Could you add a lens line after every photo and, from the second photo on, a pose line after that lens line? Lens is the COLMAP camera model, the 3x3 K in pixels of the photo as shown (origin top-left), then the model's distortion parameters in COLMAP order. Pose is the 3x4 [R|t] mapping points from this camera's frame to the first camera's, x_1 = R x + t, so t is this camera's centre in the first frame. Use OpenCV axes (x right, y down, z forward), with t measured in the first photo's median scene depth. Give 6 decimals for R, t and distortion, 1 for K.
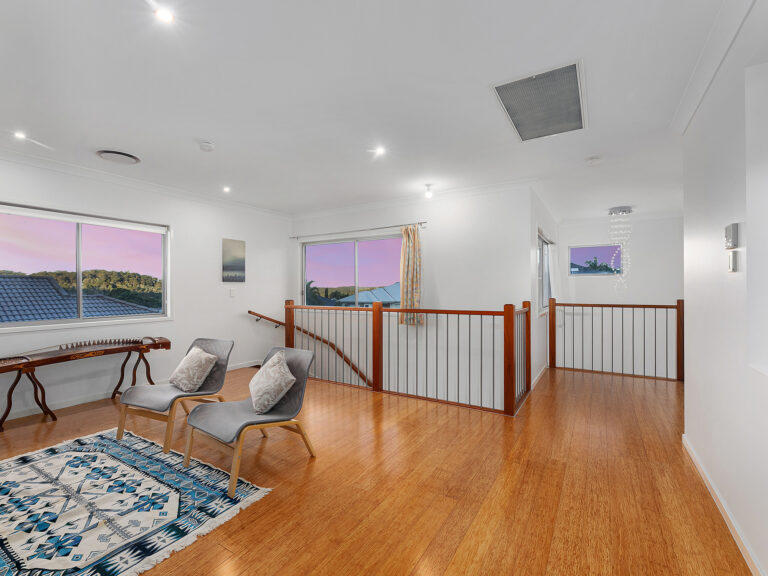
lens RADIAL K [[347.4, 0, 380.9], [0, 347.4, 287.2], [0, 0, 1]] dist [0.000442, -0.000058]
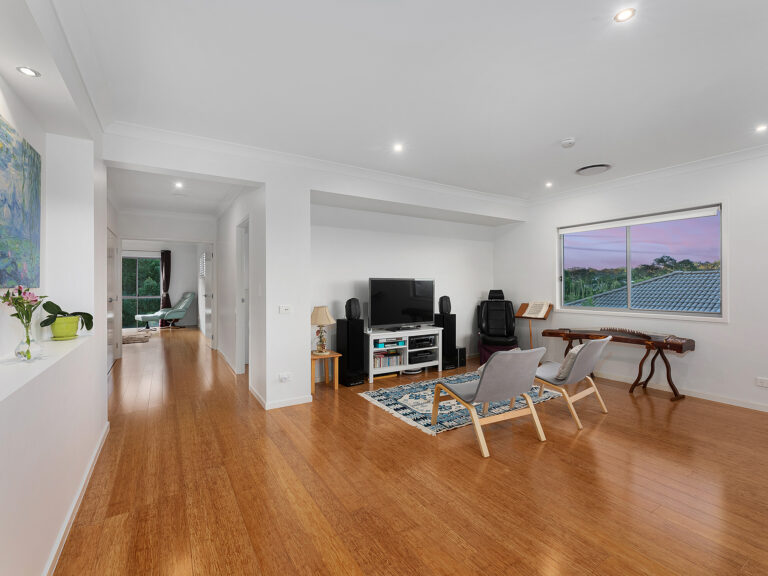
lens RADIAL K [[347.4, 0, 380.9], [0, 347.4, 287.2], [0, 0, 1]] dist [0.000442, -0.000058]
pose [[-0.437254, 0.008405, -0.899299, 1.016319], [0.008314, 0.999951, 0.005304, 0.008423], [0.899300, -0.005158, -0.437303, 1.484733]]
